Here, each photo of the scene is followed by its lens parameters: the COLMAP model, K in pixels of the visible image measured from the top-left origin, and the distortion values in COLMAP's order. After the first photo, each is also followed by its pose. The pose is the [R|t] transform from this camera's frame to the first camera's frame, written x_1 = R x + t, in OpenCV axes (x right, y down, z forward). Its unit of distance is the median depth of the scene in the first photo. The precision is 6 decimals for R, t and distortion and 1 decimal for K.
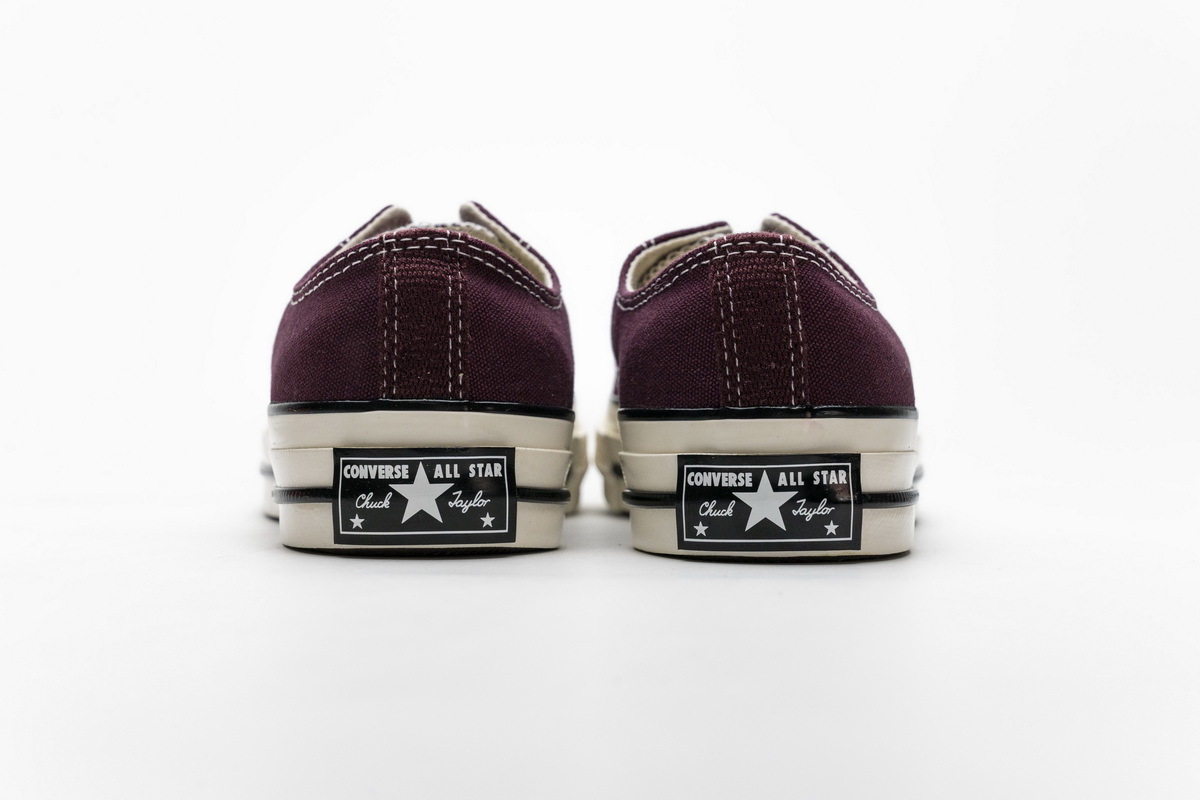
lens RADIAL K [[2386.8, 0, 599.6], [0, 2386.8, 383.7], [0, 0, 1]] dist [0.004821, -0.065637]
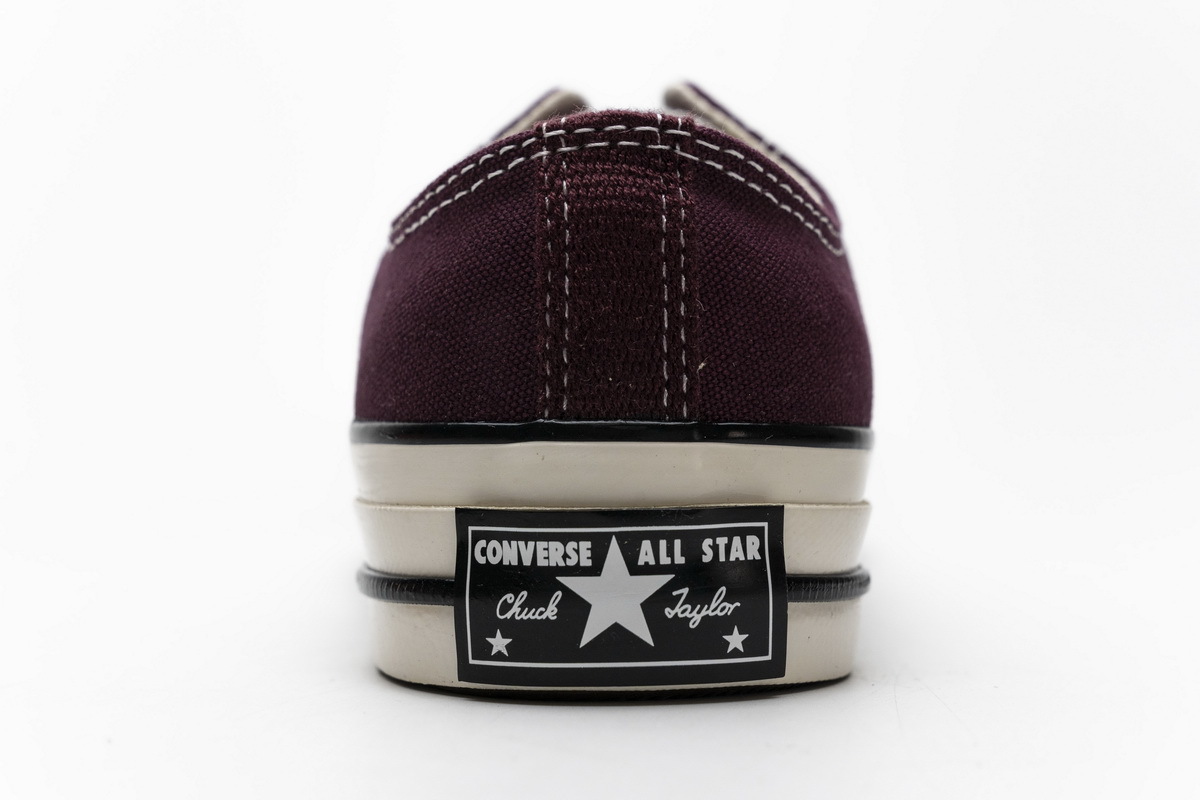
lens RADIAL K [[2386.8, 0, 599.6], [0, 2386.8, 383.7], [0, 0, 1]] dist [0.004821, -0.065637]
pose [[0.997703, -0.004204, -0.067614, -0.040591], [0.005790, 0.999712, 0.023290, -0.014637], [0.067497, -0.023628, 0.997440, 0.450005]]
